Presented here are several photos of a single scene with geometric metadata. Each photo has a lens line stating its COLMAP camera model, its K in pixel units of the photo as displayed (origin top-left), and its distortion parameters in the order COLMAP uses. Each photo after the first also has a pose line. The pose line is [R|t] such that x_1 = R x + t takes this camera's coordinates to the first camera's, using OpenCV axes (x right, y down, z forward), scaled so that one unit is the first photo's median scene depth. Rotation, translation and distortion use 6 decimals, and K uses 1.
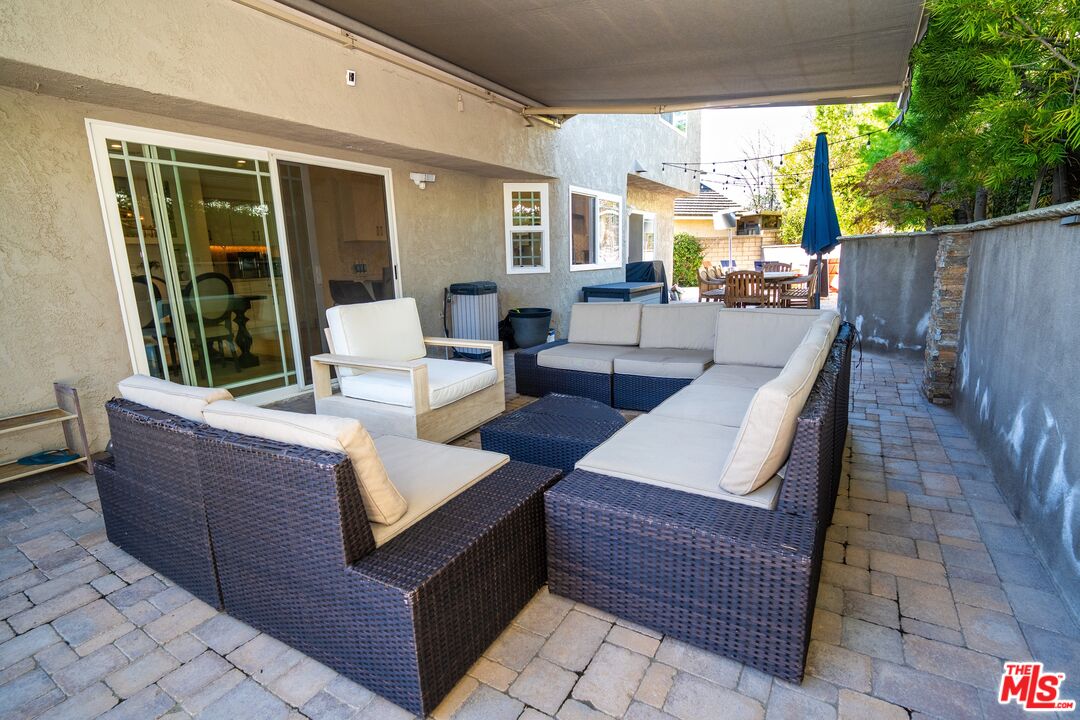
lens RADIAL K [[516.8, 0, 536.4], [0, 516.8, 357.9], [0, 0, 1]] dist [-0.006229, -0.001211]
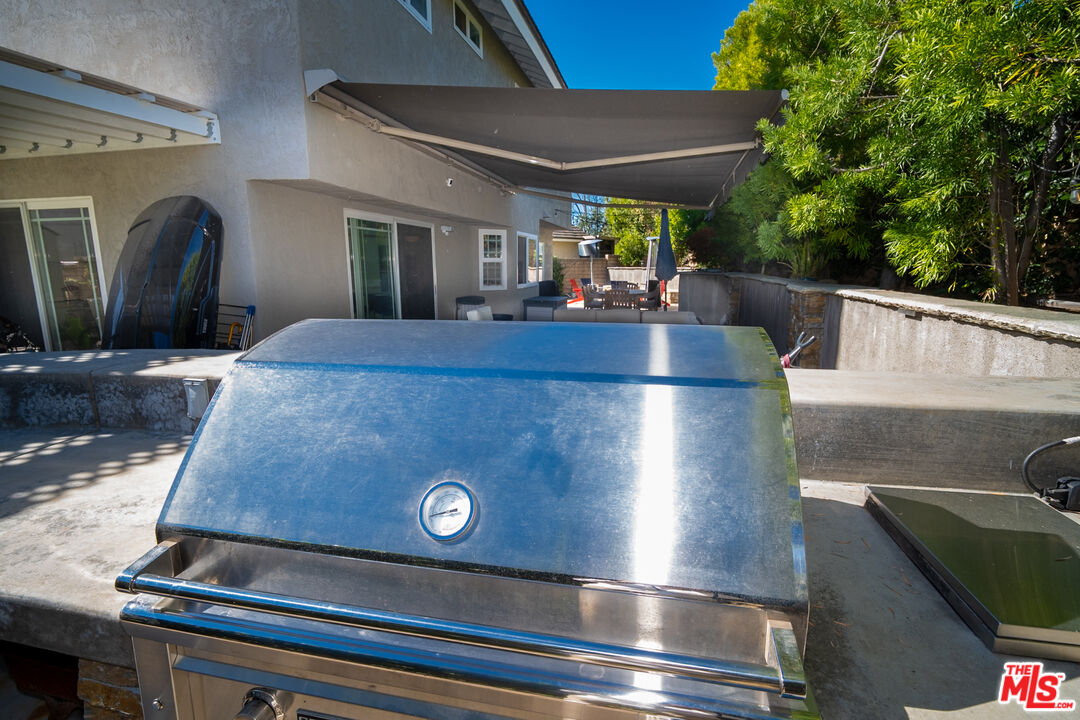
lens RADIAL K [[516.8, 0, 543.4], [0, 516.8, 361.0], [0, 0, 1]] dist [-0.006229, -0.001211]
pose [[0.949311, -0.032539, 0.312648, -0.348253], [0.037945, 0.999217, -0.011222, 0.059347], [-0.312038, 0.022516, 0.949803, -0.432408]]
